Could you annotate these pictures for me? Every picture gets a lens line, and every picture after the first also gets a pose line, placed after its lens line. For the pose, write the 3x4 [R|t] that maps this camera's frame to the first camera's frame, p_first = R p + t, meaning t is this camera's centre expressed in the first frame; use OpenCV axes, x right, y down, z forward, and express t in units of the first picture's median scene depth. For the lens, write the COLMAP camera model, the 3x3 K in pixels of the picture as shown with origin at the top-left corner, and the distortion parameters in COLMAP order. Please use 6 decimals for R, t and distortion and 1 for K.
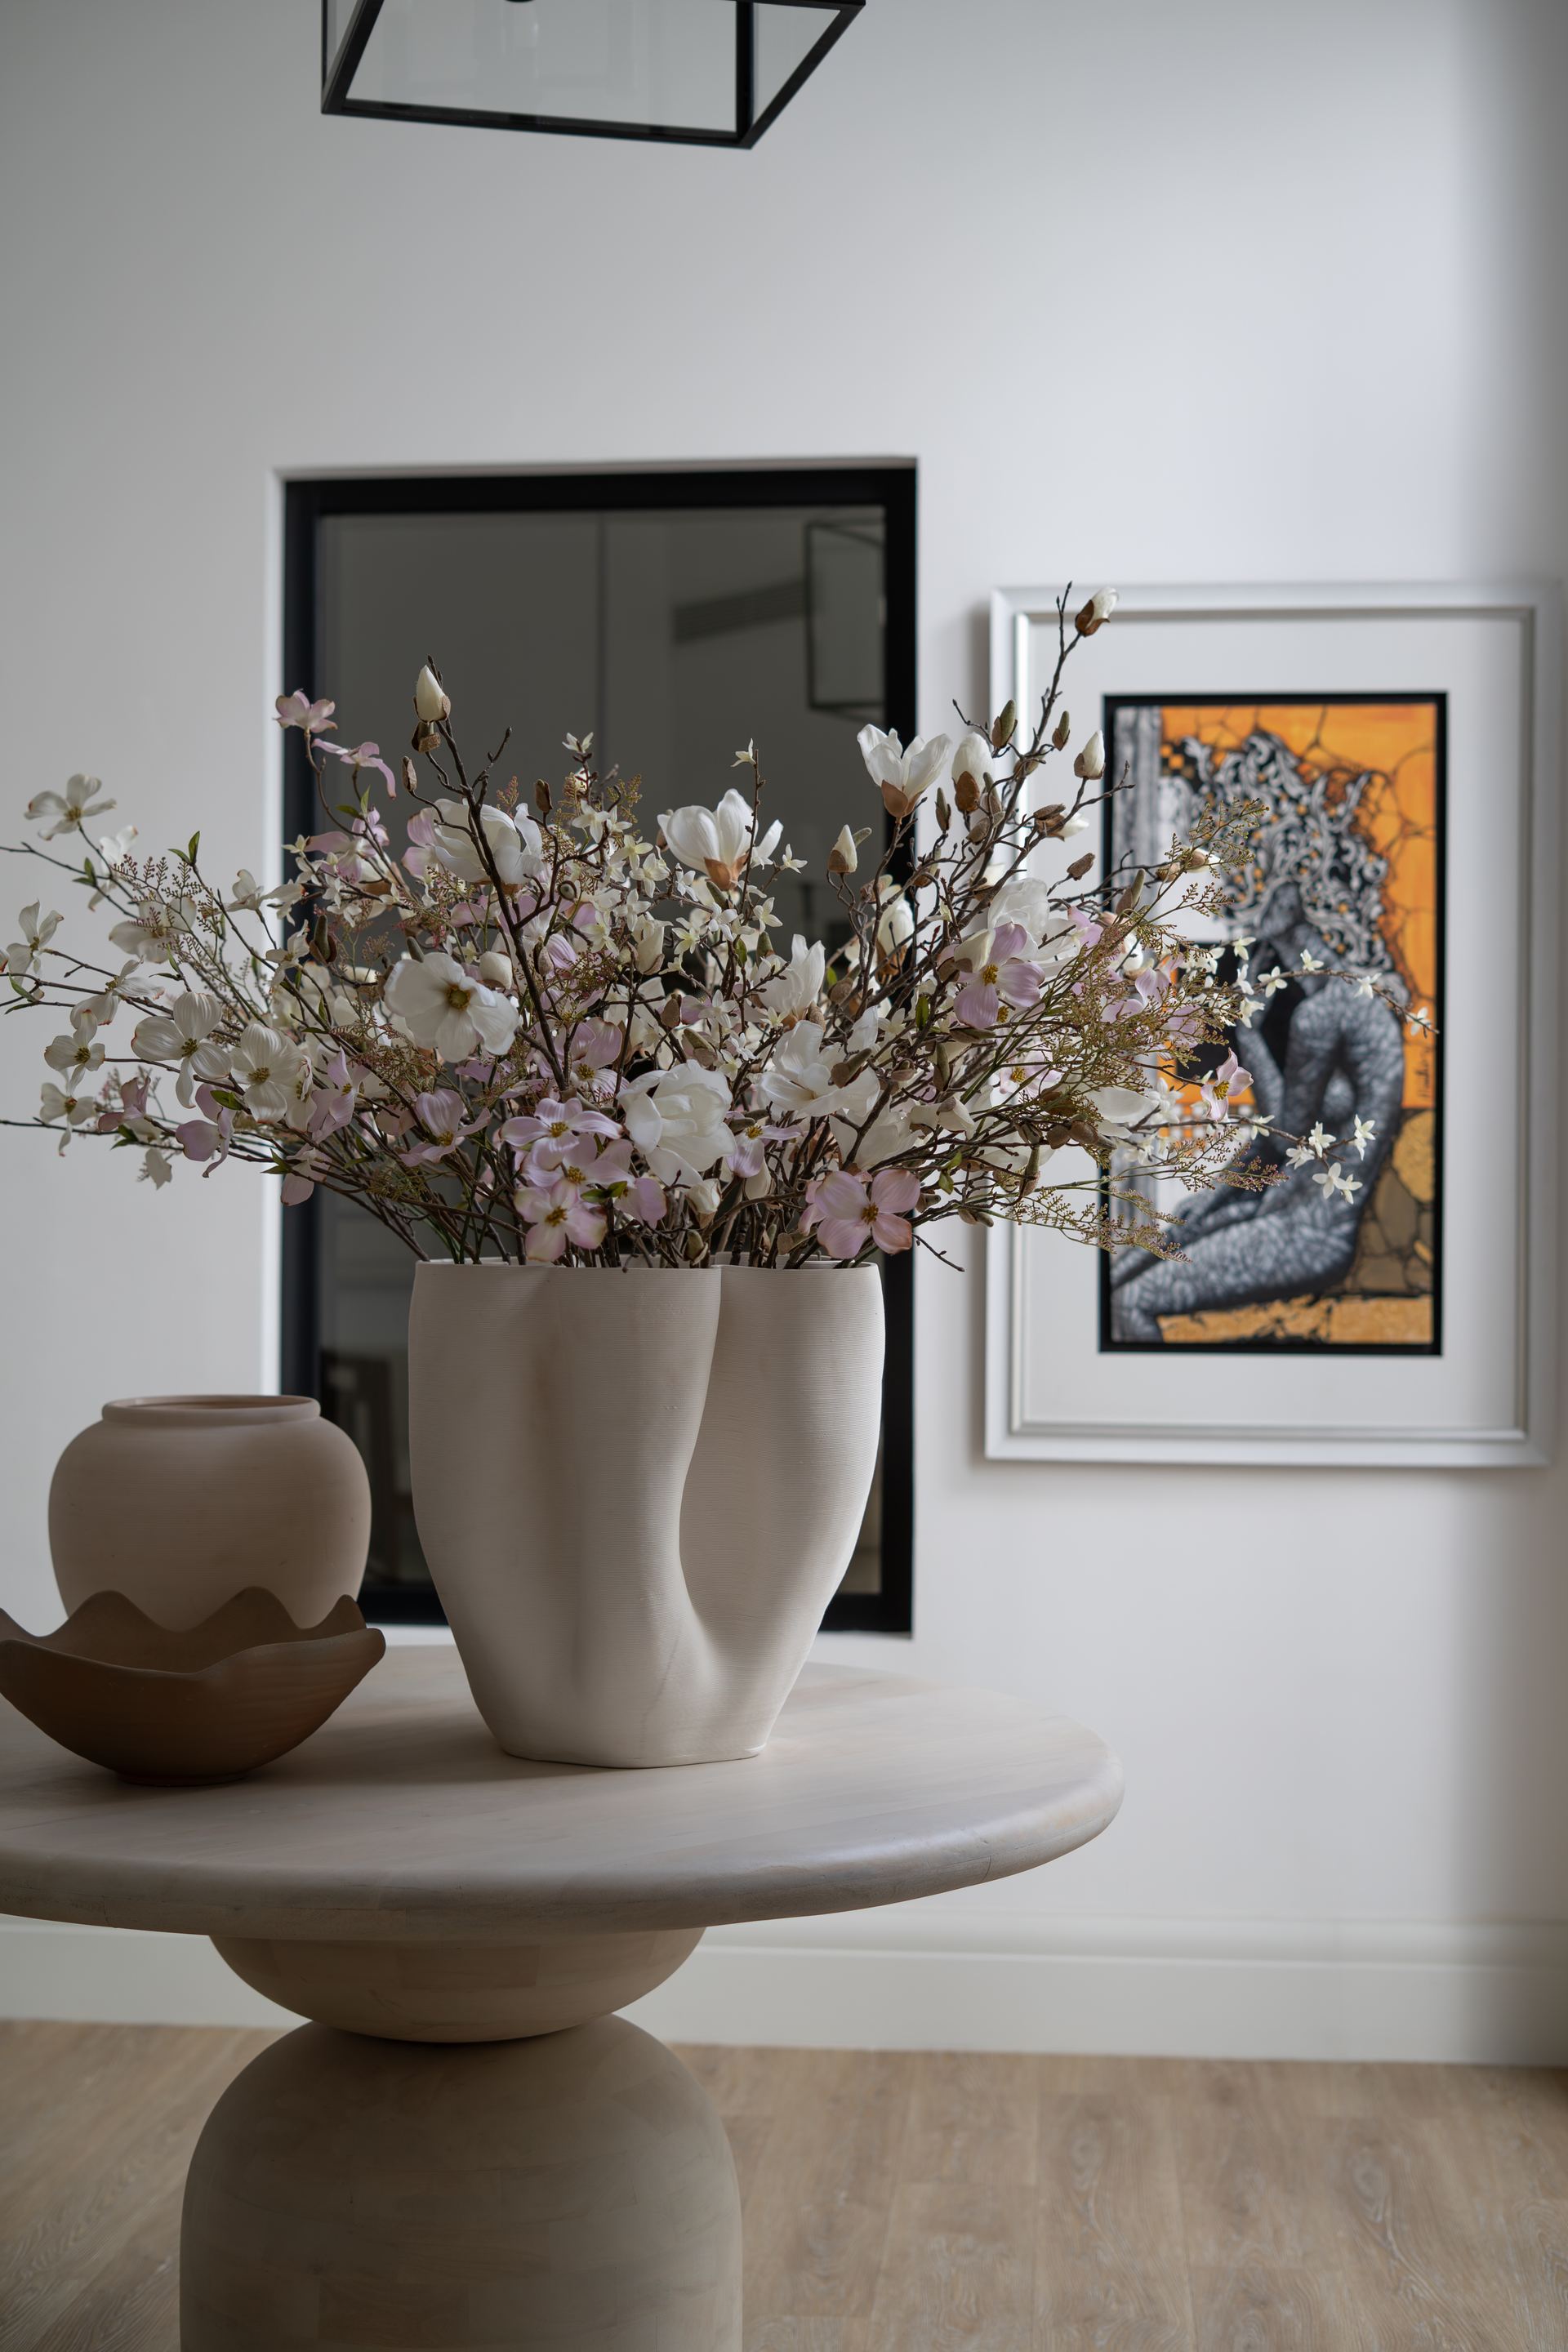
lens RADIAL K [[3389.2, 0, 789.4], [0, 3389.2, 1187.6], [0, 0, 1]] dist [-0.024637, 0.000000]
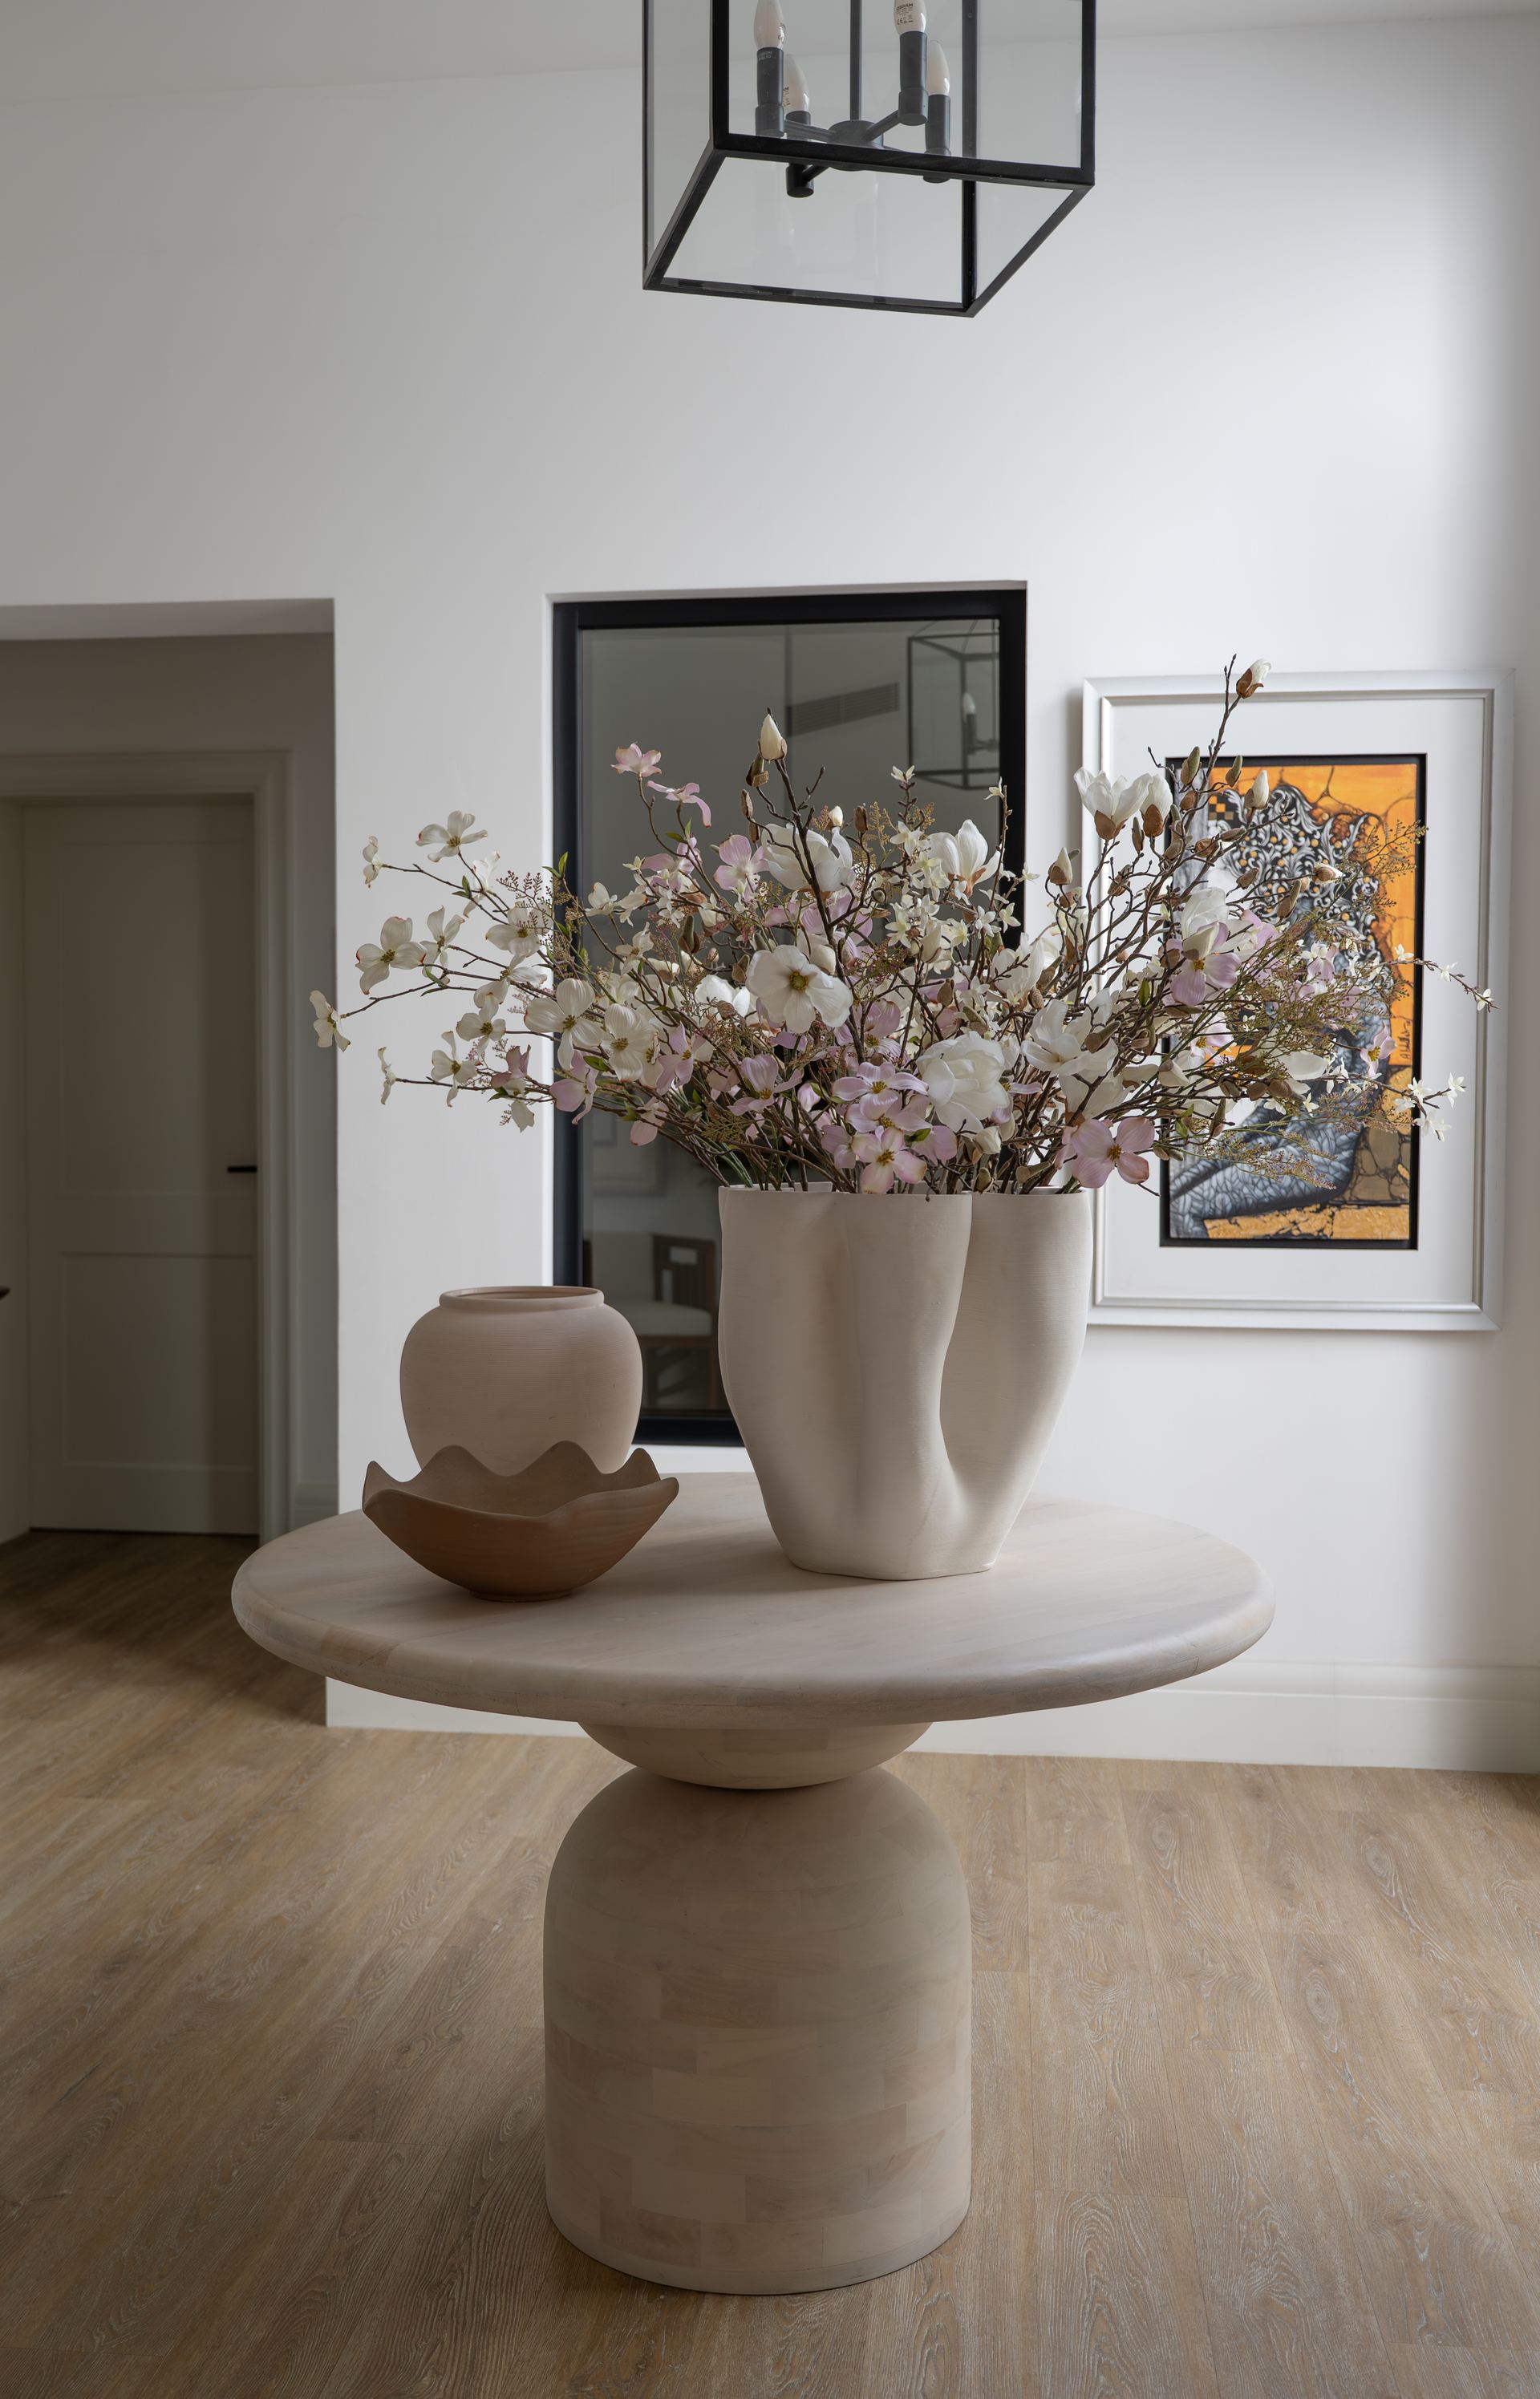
lens RADIAL K [[2316.3, 0, 761.2], [0, 2316.3, 1200.5], [0, 0, 1]] dist [0.001237, 0.000000]
pose [[0.999611, -0.000718, -0.027882, -0.068112], [0.001707, 0.999370, 0.035462, -0.004427], [0.027839, -0.035496, 0.998982, 0.111512]]
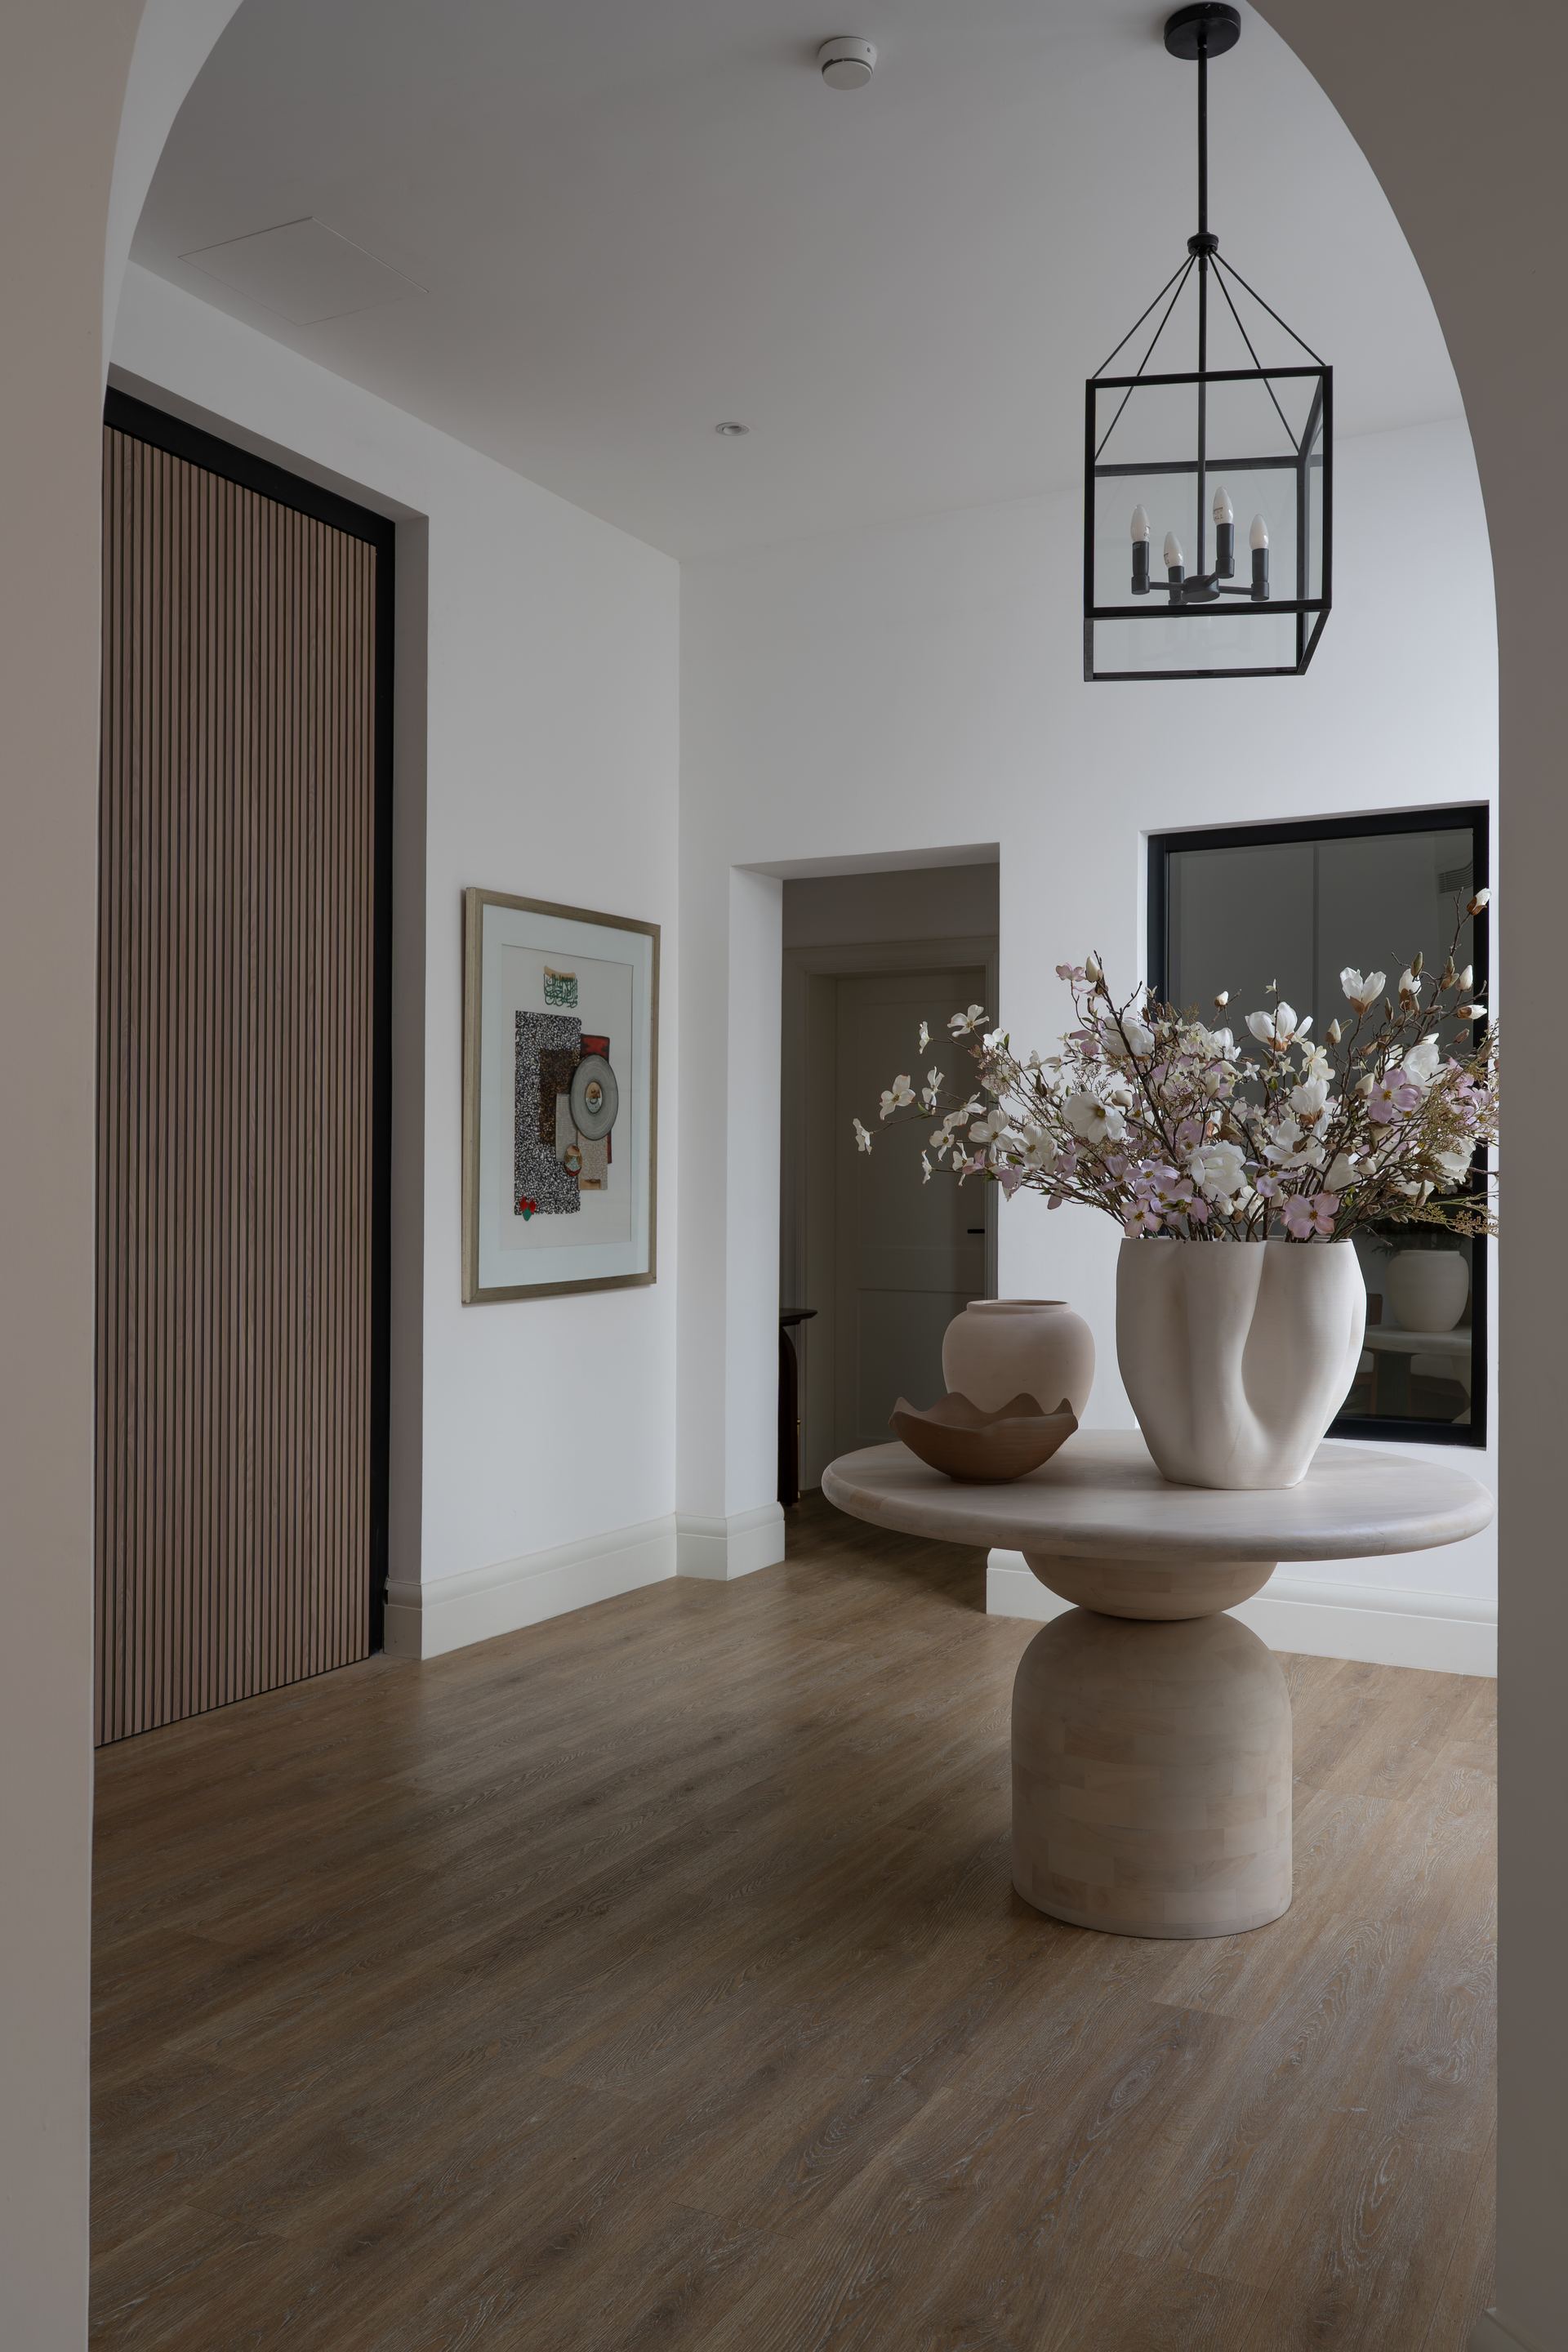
lens RADIAL K [[1879.4, 0, 787.1], [0, 1879.4, 1178.5], [0, 0, 1]] dist [-0.009592, 0.012872]
pose [[0.919605, 0.000302, -0.392844, 0.142377], [-0.004287, 0.999948, -0.009268, -0.002194], [0.392821, 0.010207, 0.919559, -0.122650]]
